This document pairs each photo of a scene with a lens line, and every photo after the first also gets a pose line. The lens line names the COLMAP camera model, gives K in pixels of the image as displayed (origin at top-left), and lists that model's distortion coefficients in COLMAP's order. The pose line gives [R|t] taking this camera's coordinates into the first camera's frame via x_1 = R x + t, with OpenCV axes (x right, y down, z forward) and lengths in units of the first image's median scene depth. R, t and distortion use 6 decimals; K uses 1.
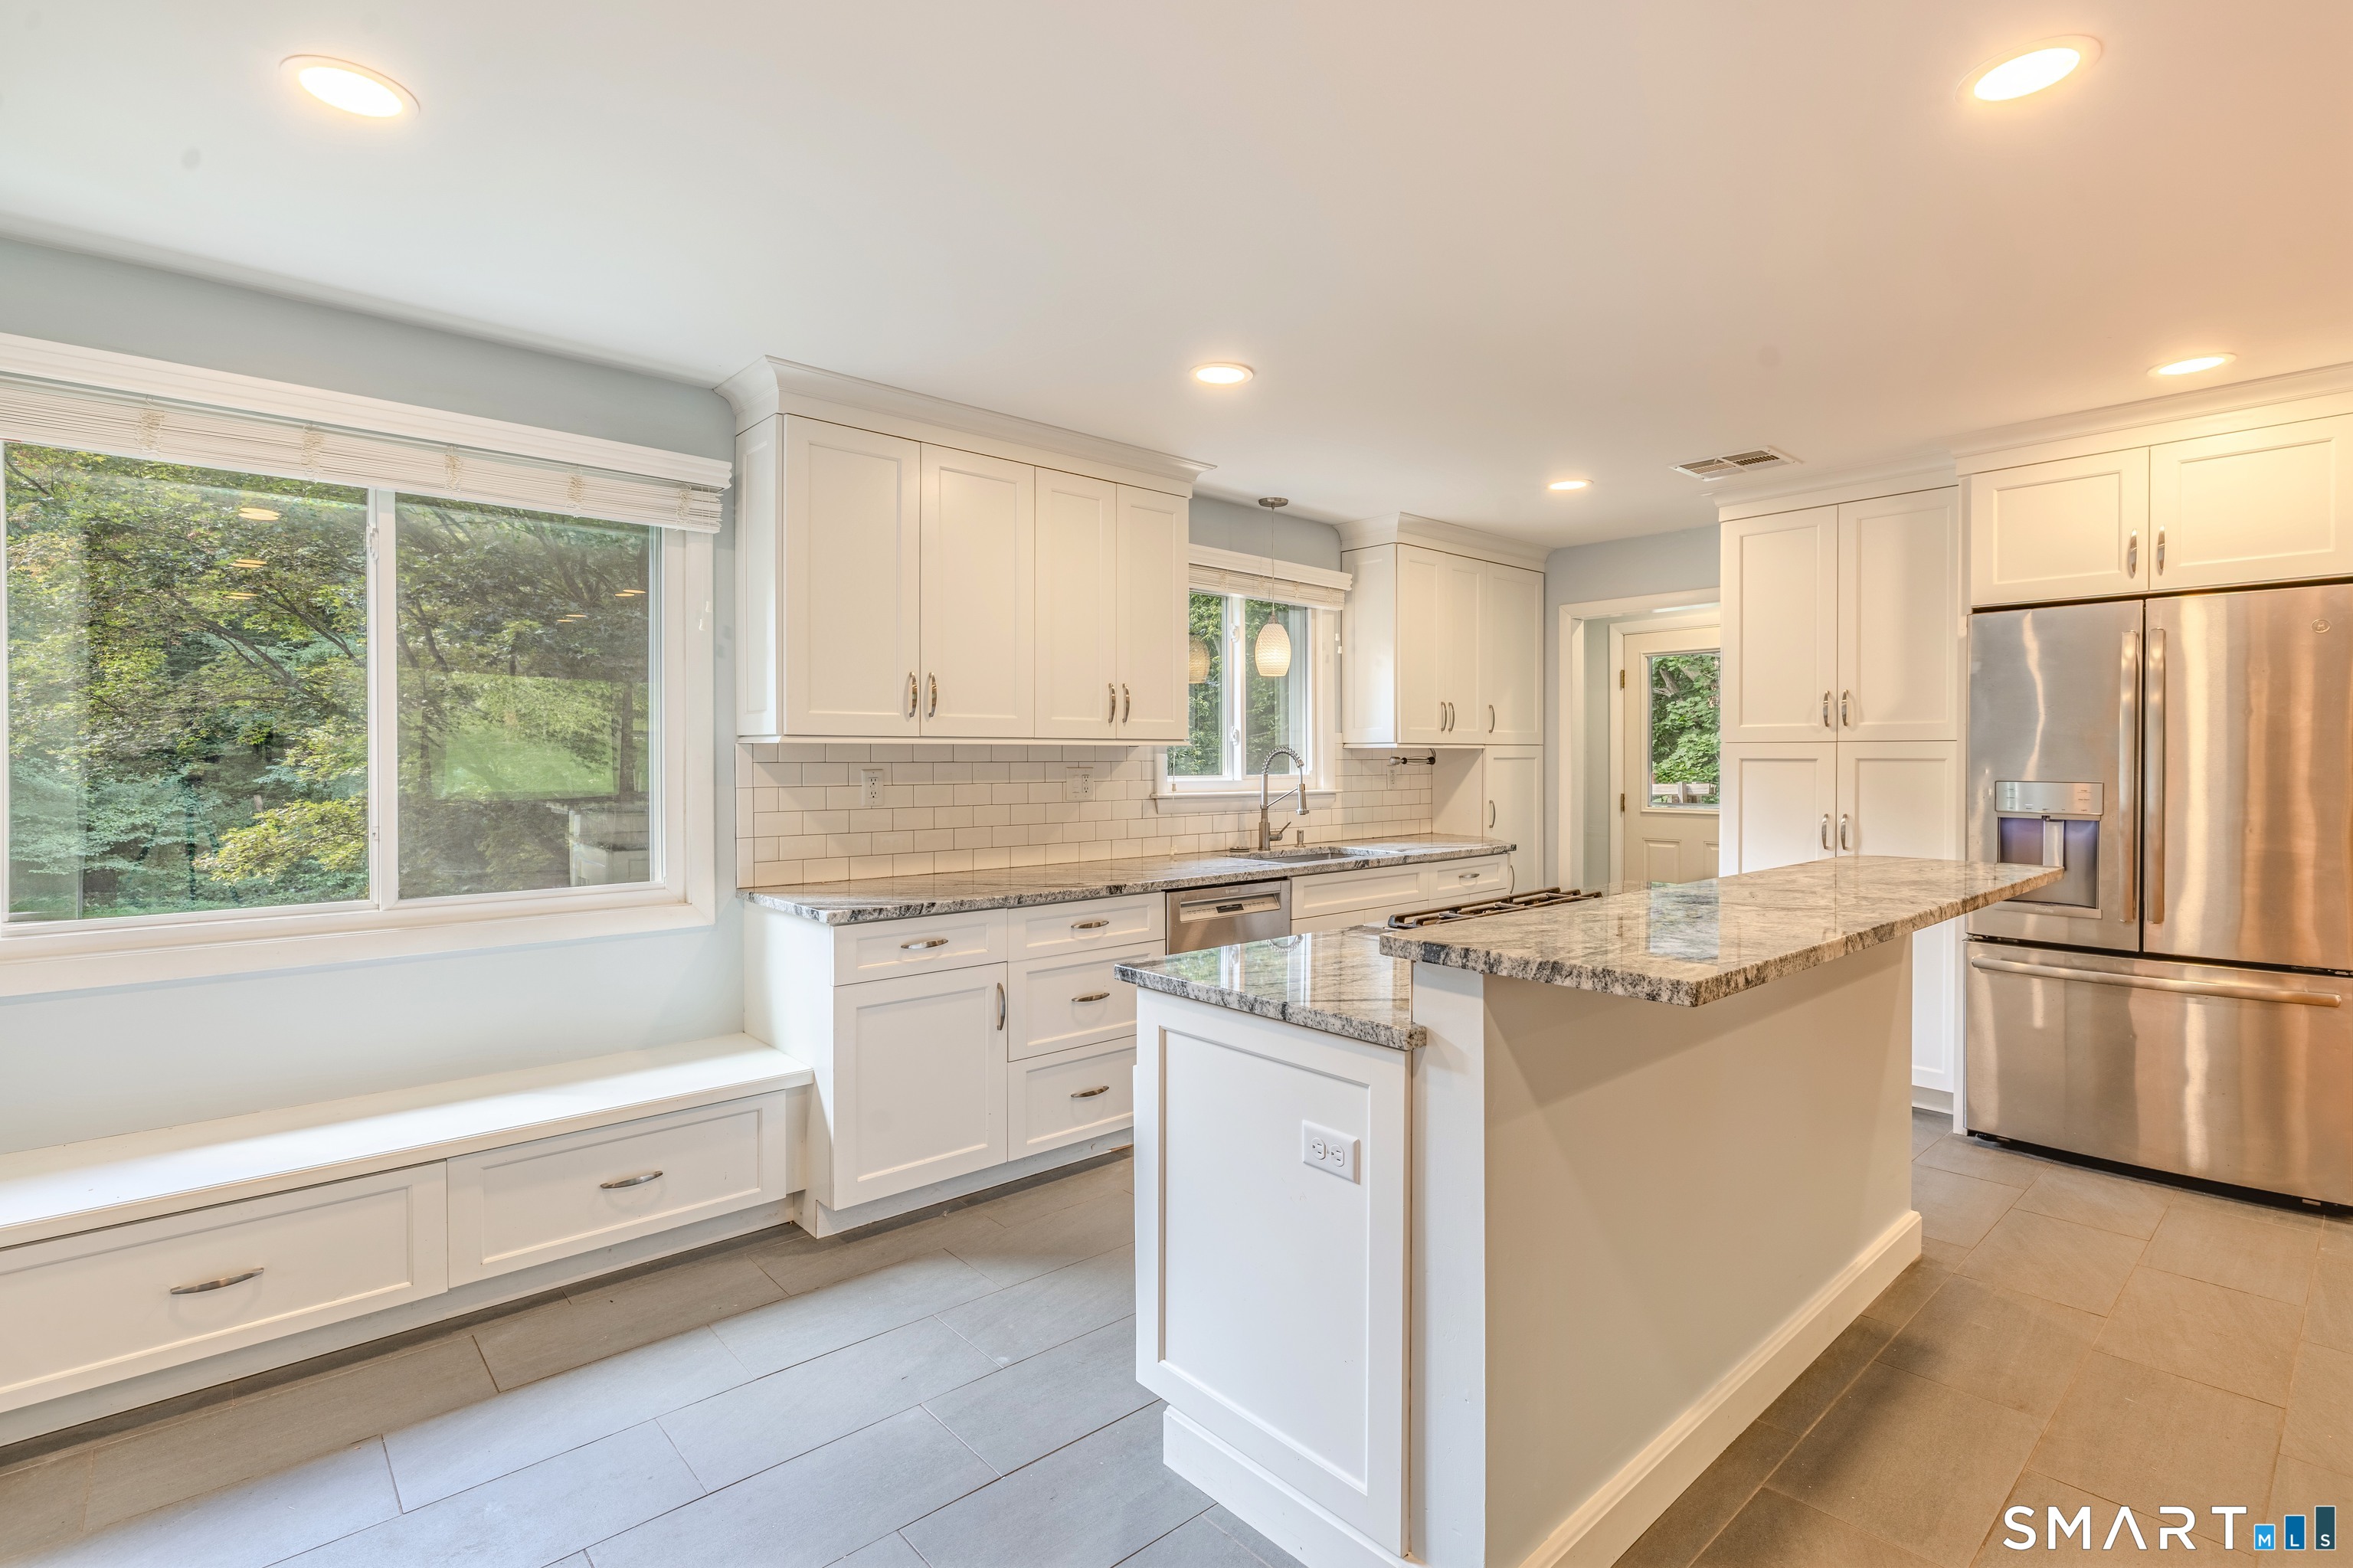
lens RADIAL K [[1100.2, 0, 1154.9], [0, 1100.2, 768.8], [0, 0, 1]] dist [-0.005836, 0.001002]
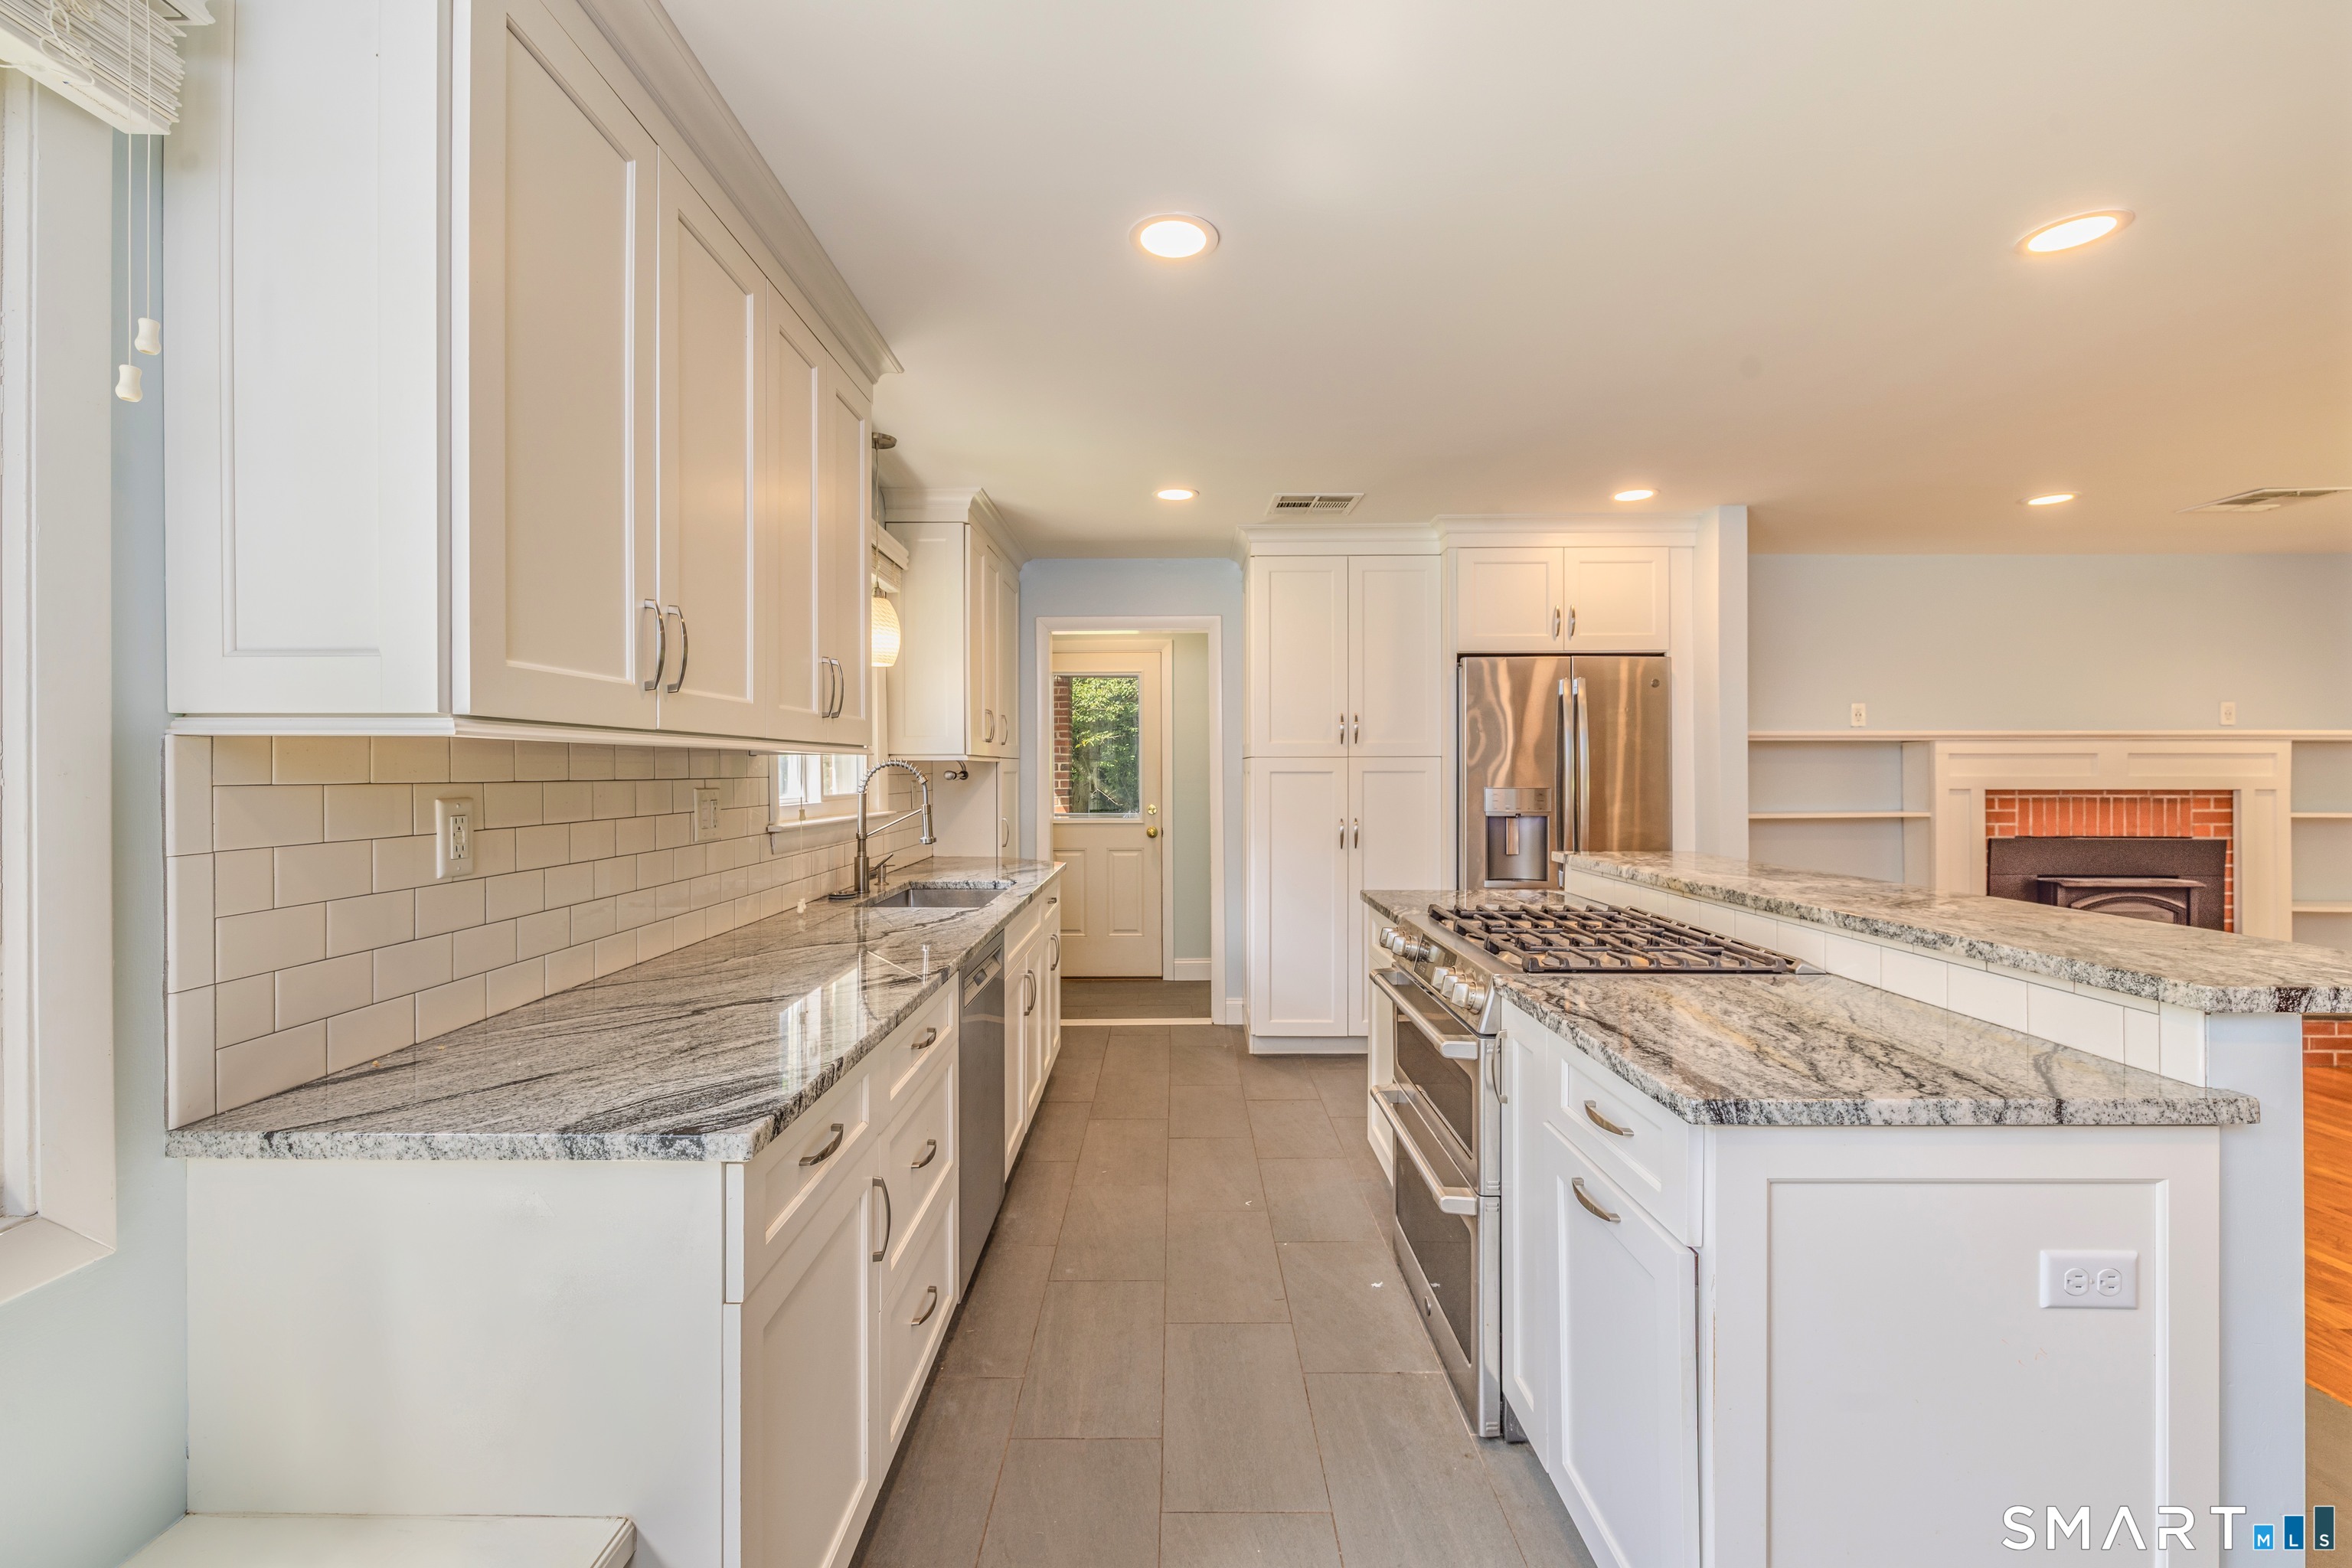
lens RADIAL K [[1018.5, 0, 1158.9], [0, 1018.5, 777.4], [0, 0, 1]] dist [-0.001662, 0.000648]
pose [[0.661629, -0.006783, 0.749800, -0.341349], [0.010689, 0.999943, -0.000386, -0.004035], [-0.749755, 0.008270, 0.661664, 0.431495]]
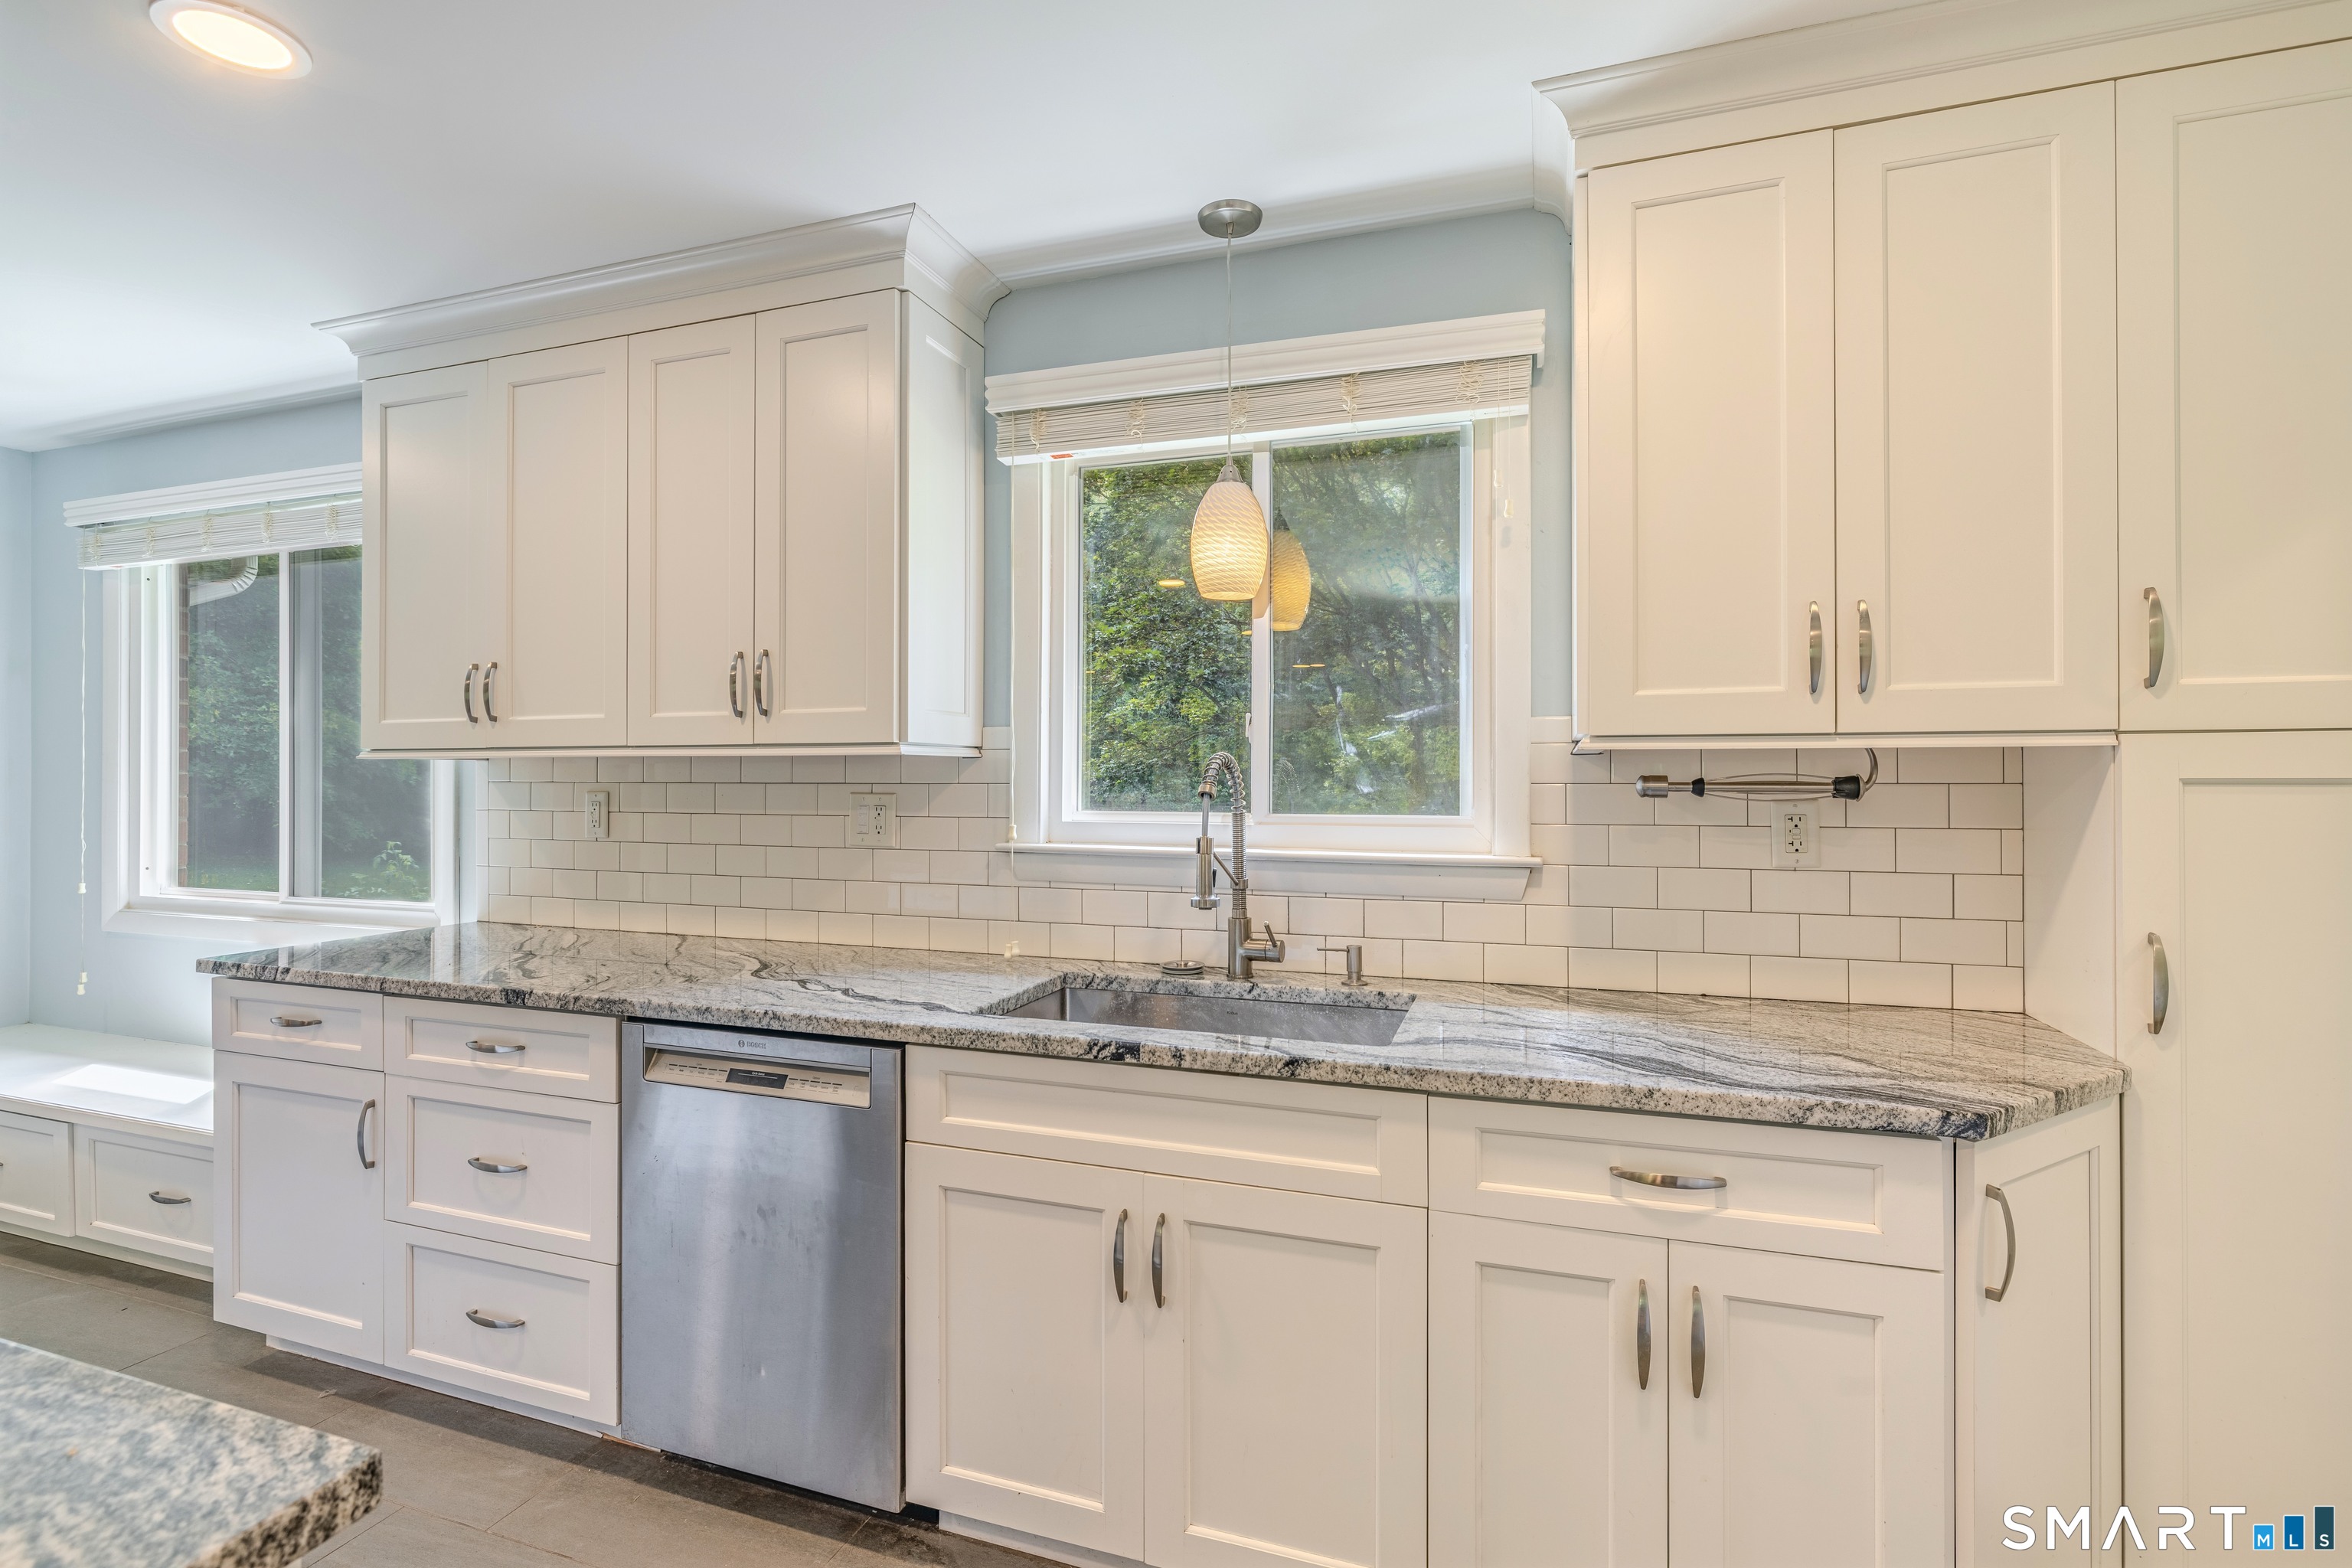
lens RADIAL K [[1099.7, 0, 1148.2], [0, 1099.7, 761.8], [0, 0, 1]] dist [-0.005836, 0.001002]
pose [[0.490547, -0.013165, -0.871315, 0.557330], [-0.010565, 0.999723, -0.021053, -0.007890], [0.871351, 0.019533, 0.490272, 0.853245]]
